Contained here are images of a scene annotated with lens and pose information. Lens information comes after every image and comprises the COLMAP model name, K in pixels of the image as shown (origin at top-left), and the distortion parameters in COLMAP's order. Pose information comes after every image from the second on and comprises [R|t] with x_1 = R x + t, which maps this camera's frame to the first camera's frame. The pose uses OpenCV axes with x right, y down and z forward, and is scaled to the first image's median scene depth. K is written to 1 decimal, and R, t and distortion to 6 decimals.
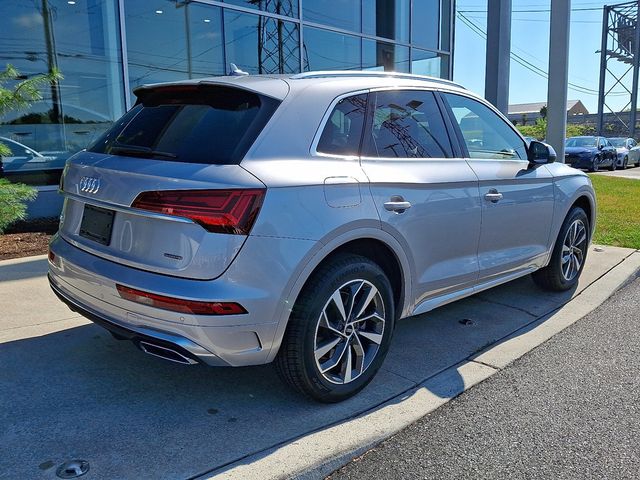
lens RADIAL K [[544.7, 0, 323.8], [0, 544.7, 227.3], [0, 0, 1]] dist [0.129521, -0.299885]
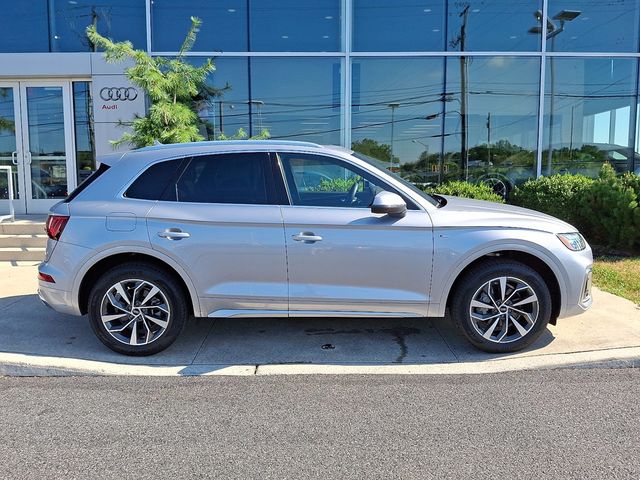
lens RADIAL K [[544.7, 0, 323.8], [0, 544.7, 227.3], [0, 0, 1]] dist [0.129521, -0.299885]
pose [[0.701108, 0.070681, -0.709544, 1.459131], [-0.103371, 0.994638, -0.003062, -0.097540], [0.705523, 0.075493, 0.704655, 0.242256]]
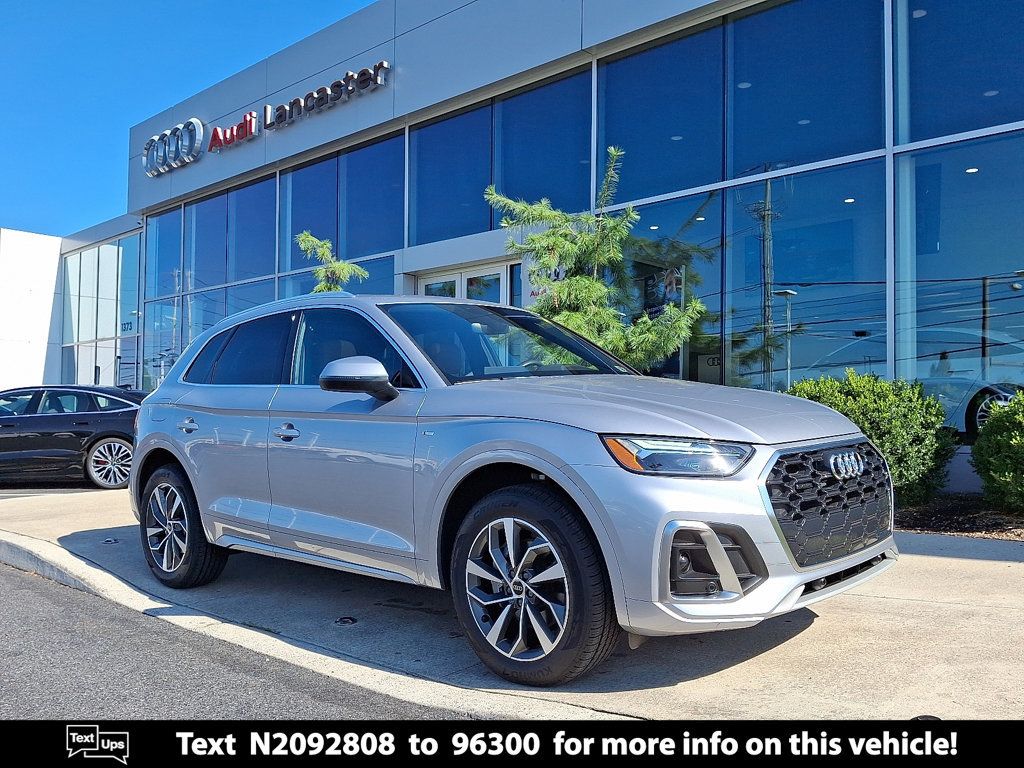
lens RADIAL K [[869.1, 0, 512.0], [0, 869.1, 384.0], [0, 0, 1]] dist [0.085610, -0.000934]
pose [[0.014327, -0.035477, -0.999268, 1.917417], [-0.146221, 0.988553, -0.037193, -0.153428], [0.989148, 0.146646, 0.008975, 1.612663]]
